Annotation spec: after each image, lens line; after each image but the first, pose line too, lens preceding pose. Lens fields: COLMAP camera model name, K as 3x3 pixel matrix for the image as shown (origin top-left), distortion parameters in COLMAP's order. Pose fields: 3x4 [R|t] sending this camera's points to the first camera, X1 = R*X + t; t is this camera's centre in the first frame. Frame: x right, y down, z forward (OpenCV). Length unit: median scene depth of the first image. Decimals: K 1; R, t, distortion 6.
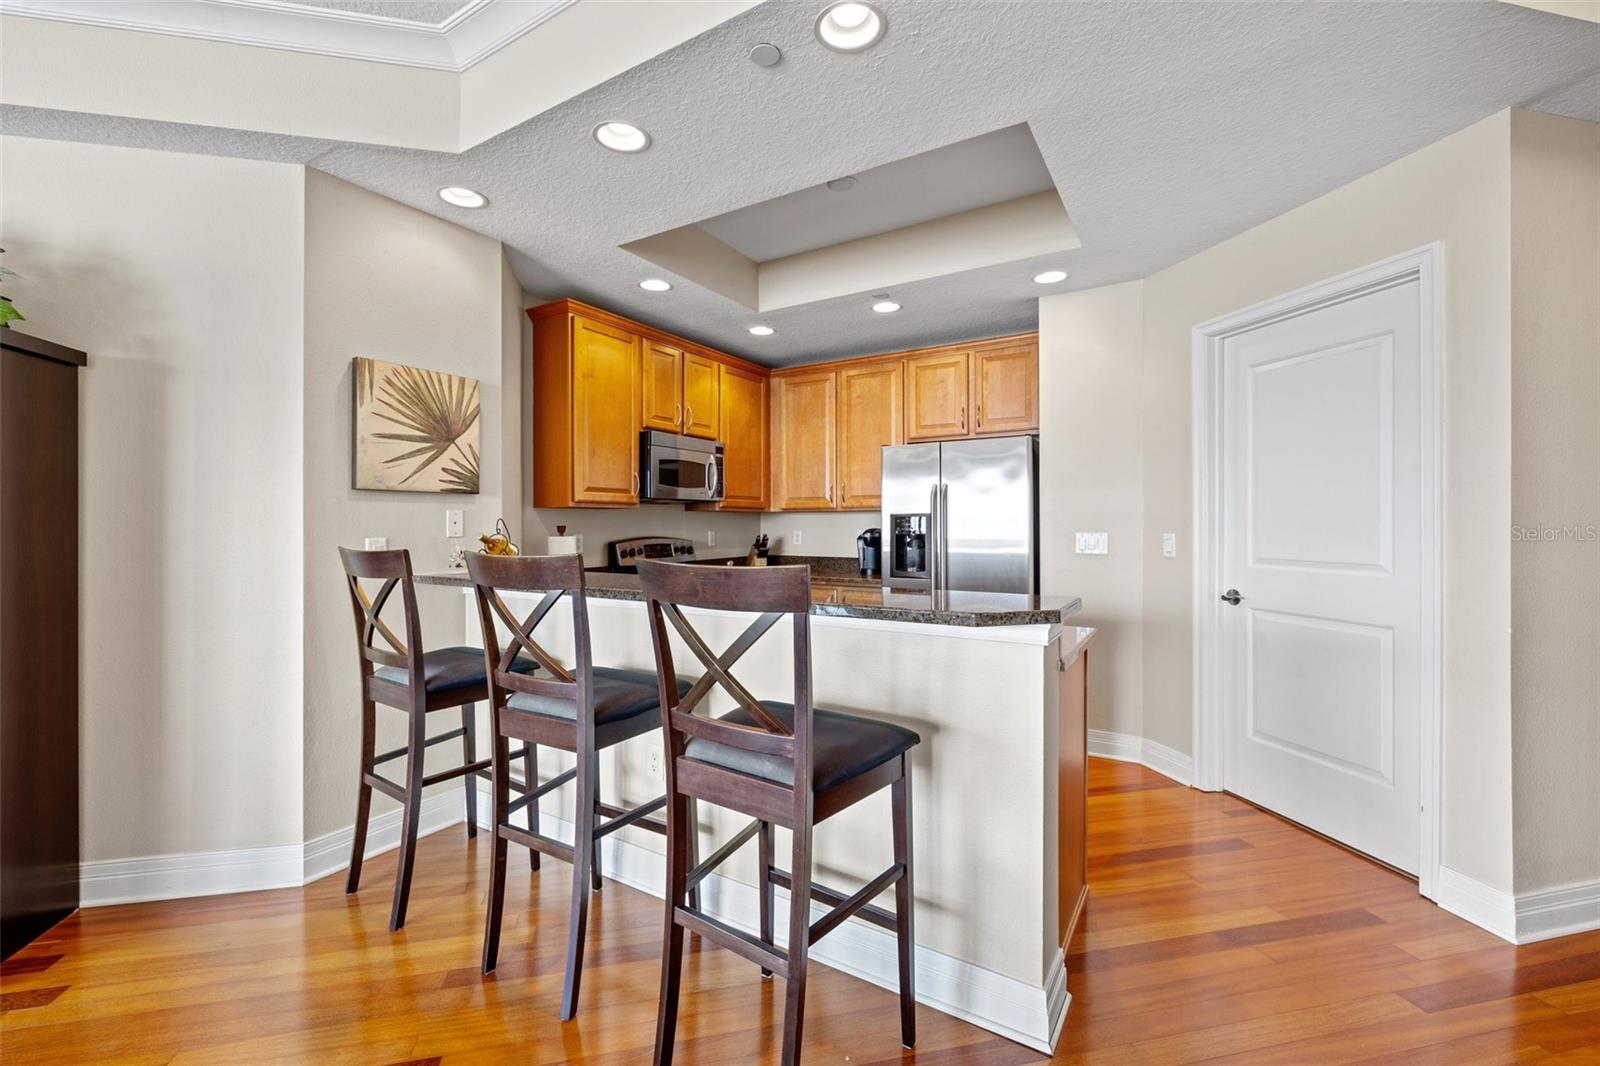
lens RADIAL K [[664.1, 0, 800.0], [0, 664.1, 533.0], [0, 0, 1]] dist [0.000340, 0.000033]
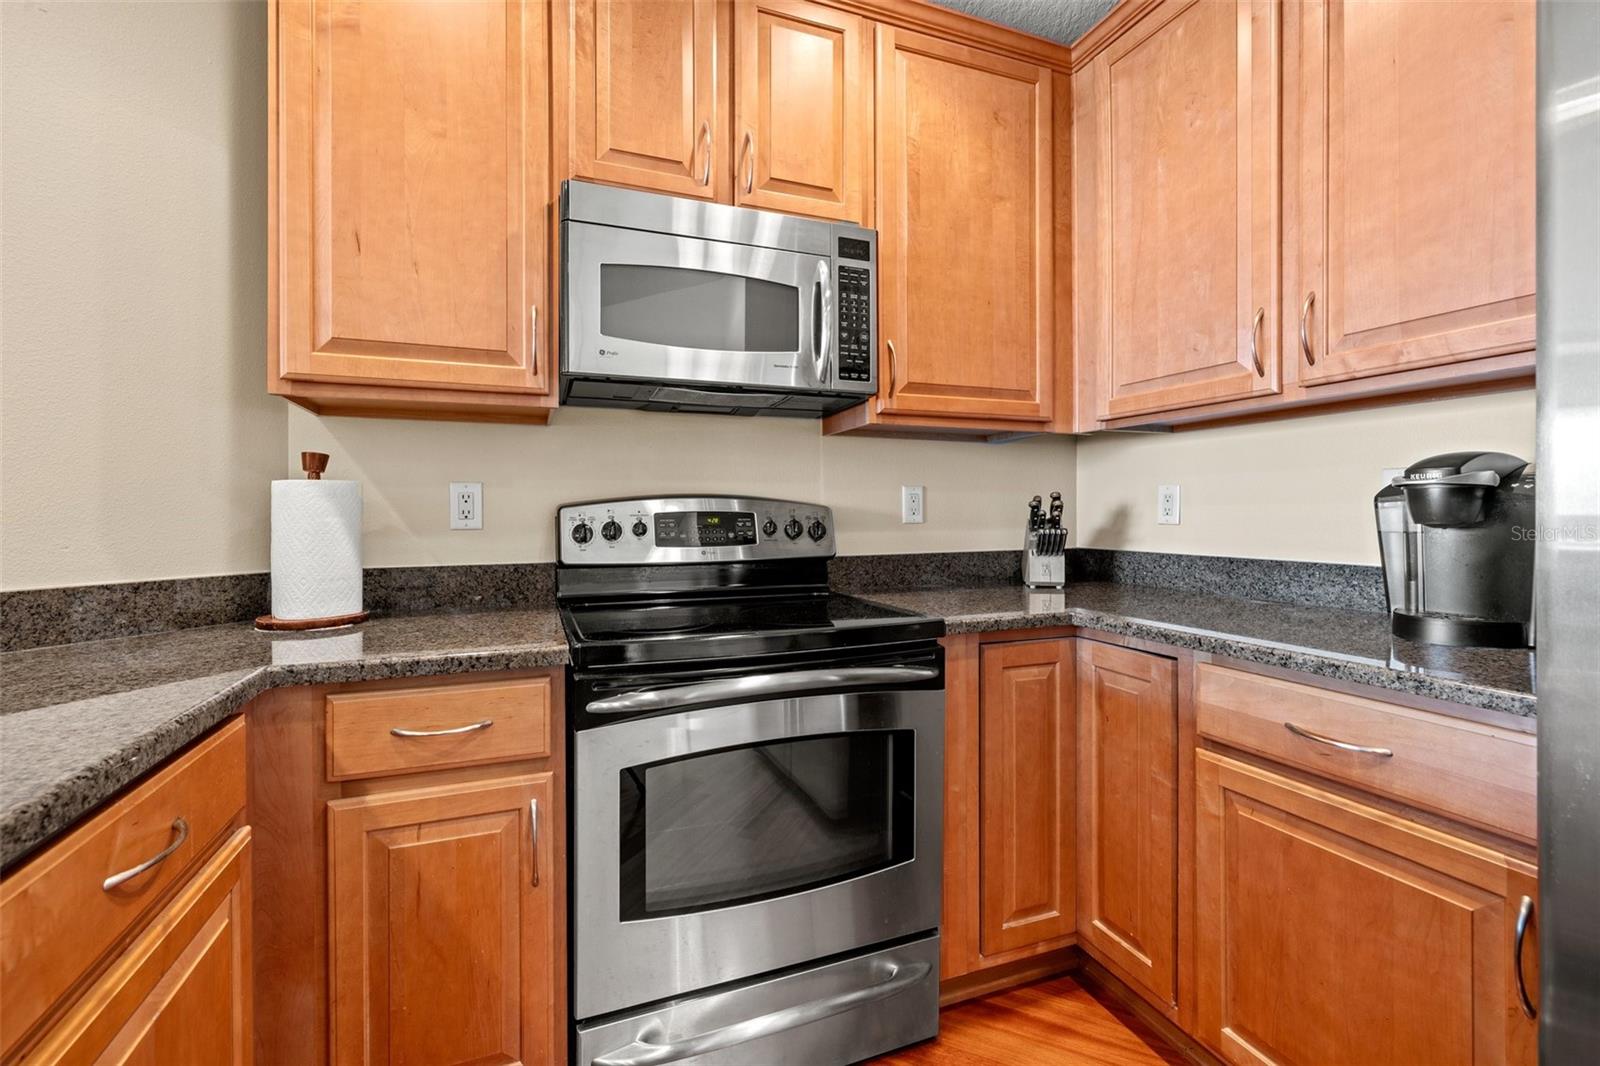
lens RADIAL K [[683.7, 0, 779.6], [0, 683.7, 514.2], [0, 0, 1]] dist [0.001266, 0.000193]
pose [[0.783179, -0.001401, -0.621794, 0.069997], [-0.005646, 0.999940, -0.009365, 0.019685], [0.621770, 0.010846, 0.783124, 0.643019]]
